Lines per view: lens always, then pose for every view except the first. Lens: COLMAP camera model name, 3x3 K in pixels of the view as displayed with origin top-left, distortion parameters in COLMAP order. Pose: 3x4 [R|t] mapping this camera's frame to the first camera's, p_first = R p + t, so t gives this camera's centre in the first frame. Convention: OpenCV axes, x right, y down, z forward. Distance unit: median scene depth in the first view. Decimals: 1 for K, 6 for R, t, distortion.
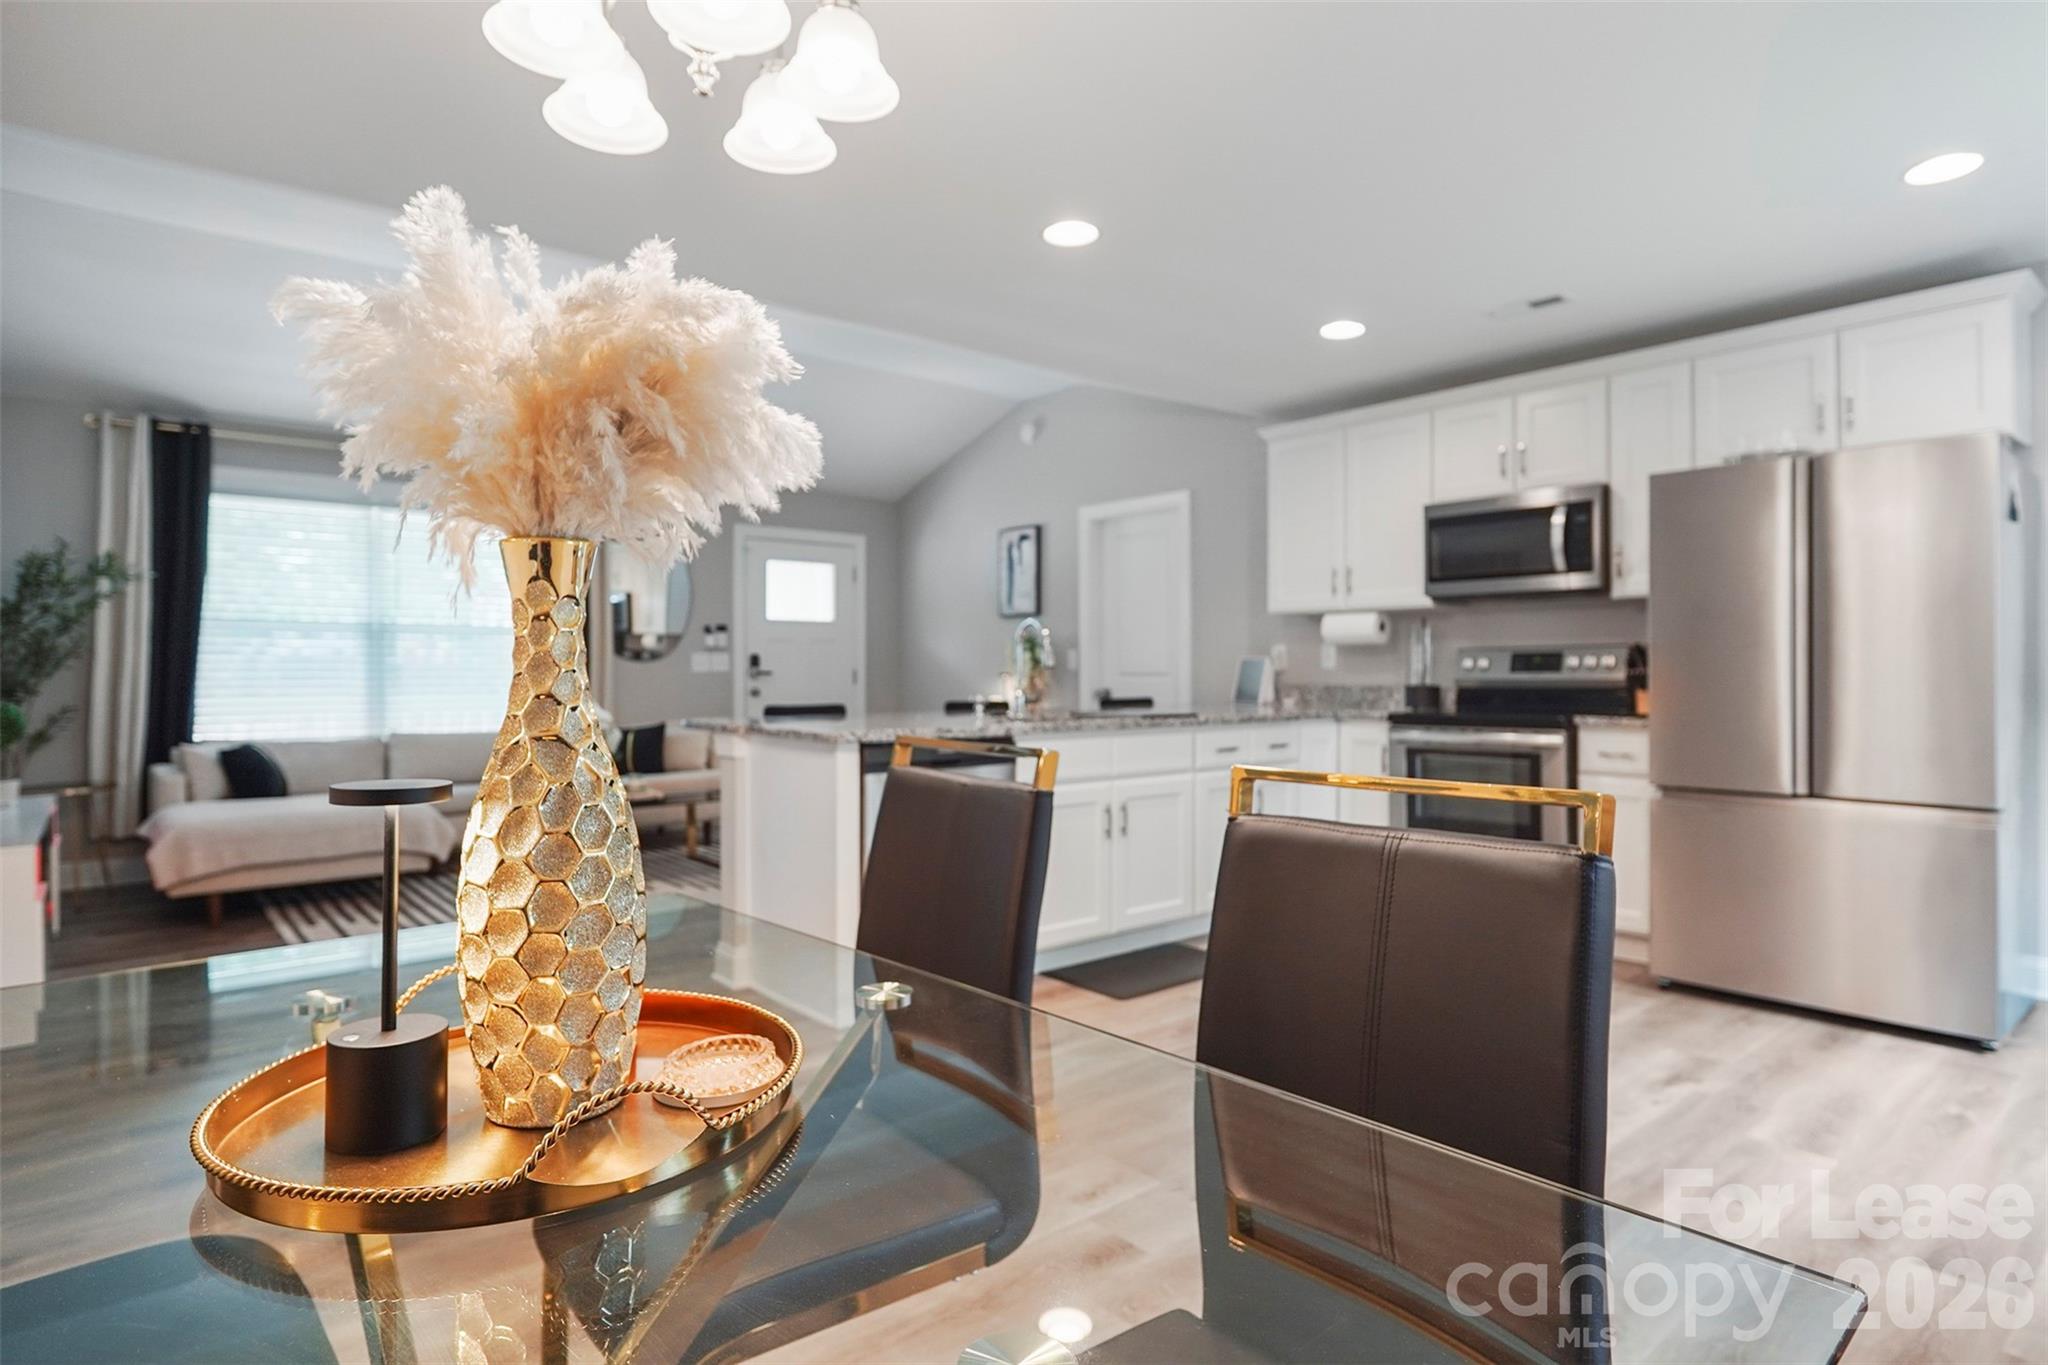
lens RADIAL K [[1155.1, 0, 1025.3], [0, 1155.1, 672.9], [0, 0, 1]] dist [-0.000668, -0.000069]
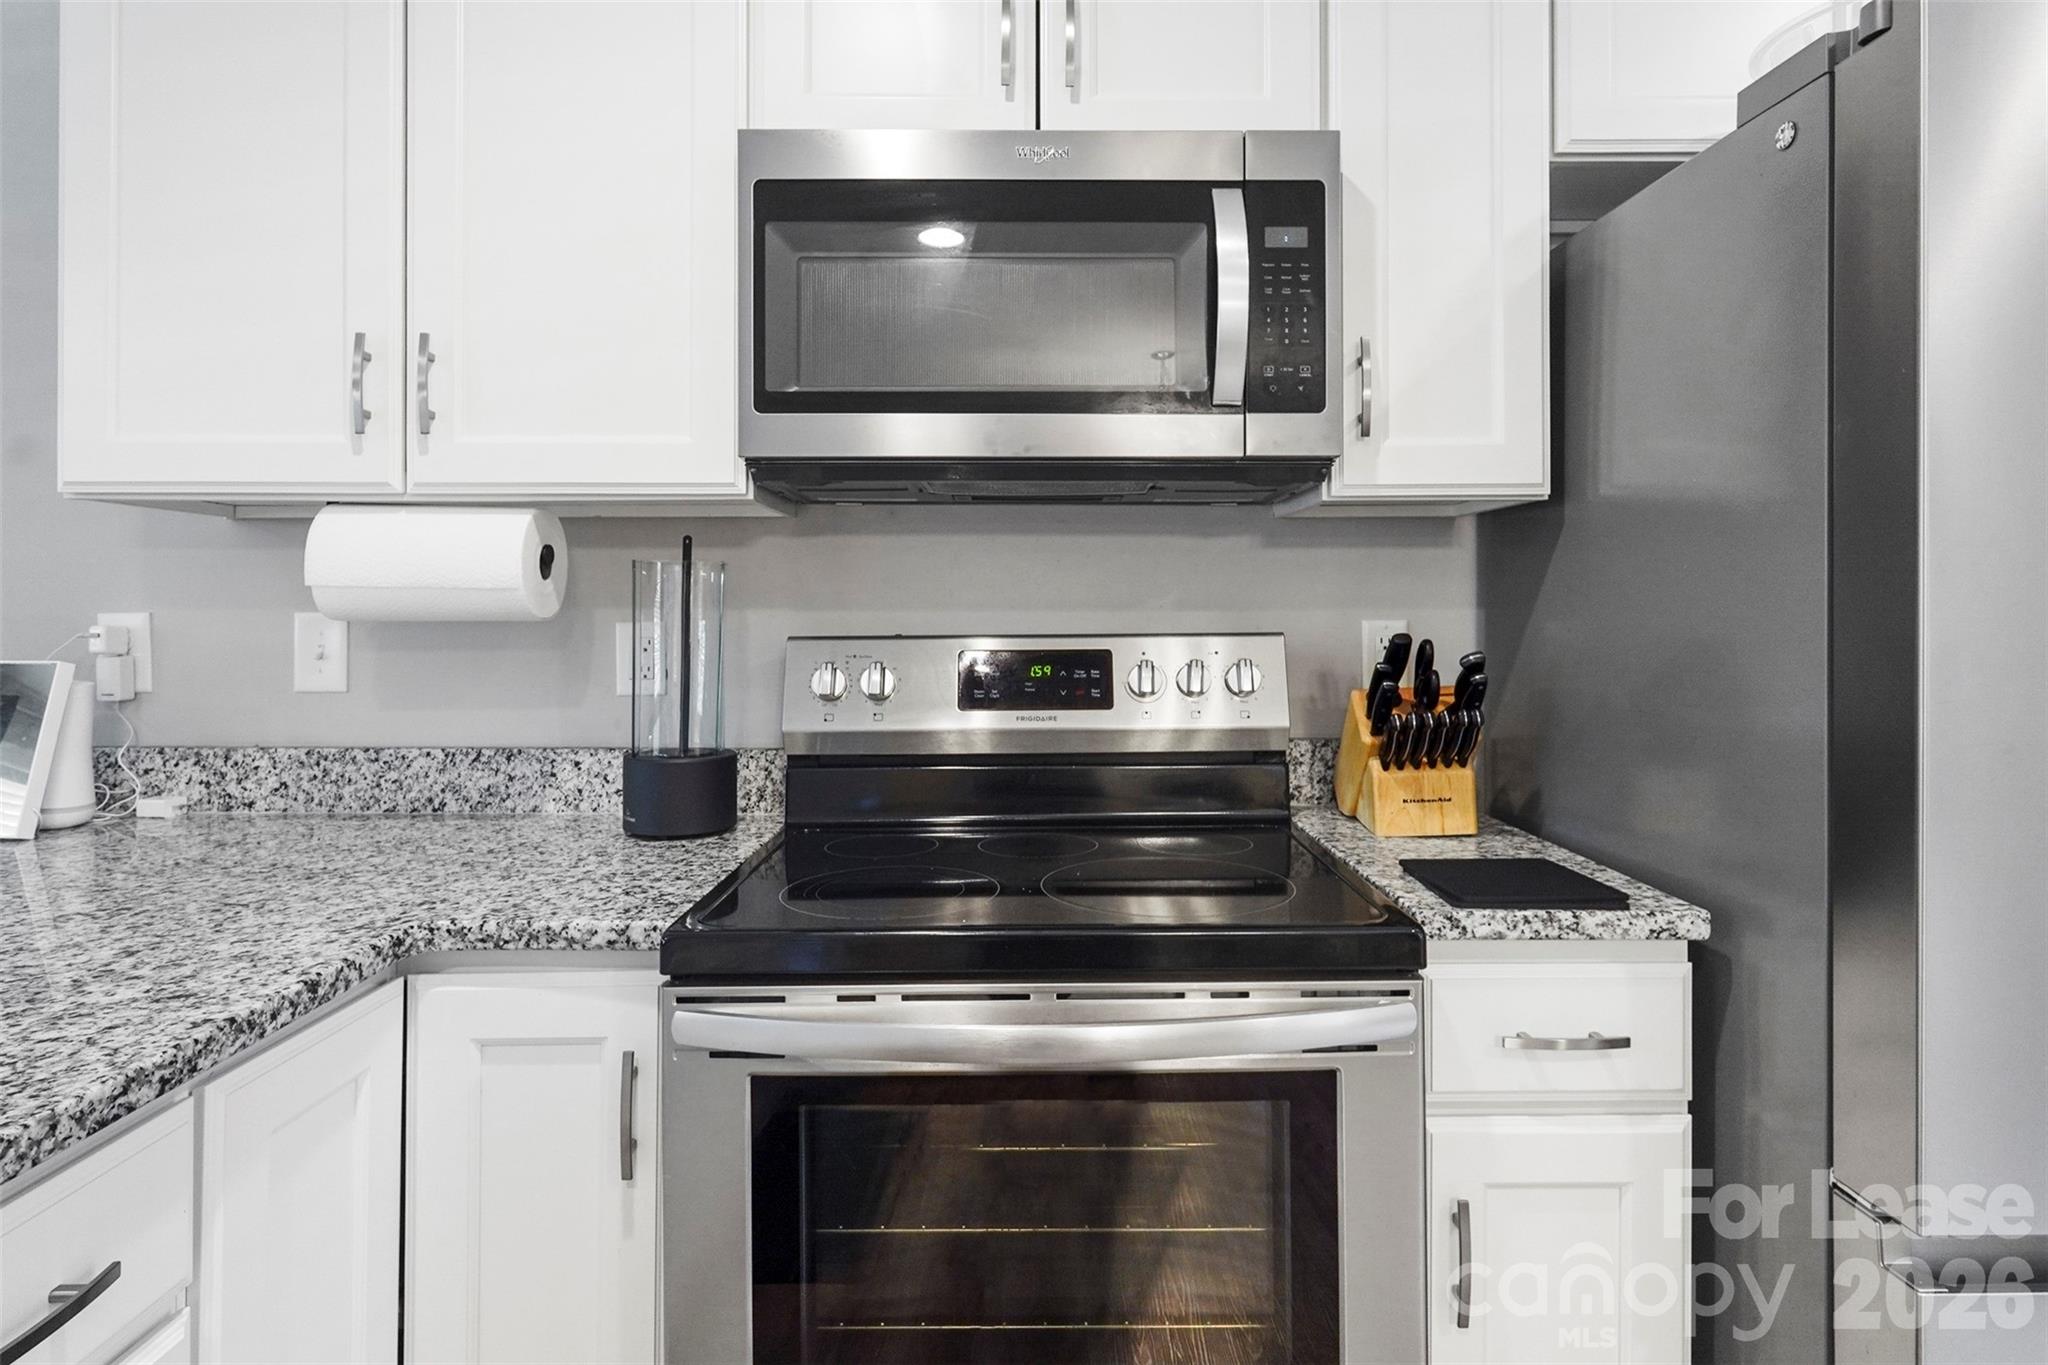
lens RADIAL K [[1081.1, 0, 1041.3], [0, 1081.1, 608.7], [0, 0, 1]] dist [-0.005741, -0.000668]
pose [[0.628829, -0.002027, 0.777541, 0.176906], [0.002451, 0.999997, 0.000625, -0.027923], [-0.777540, 0.001513, 0.628832, 0.737364]]
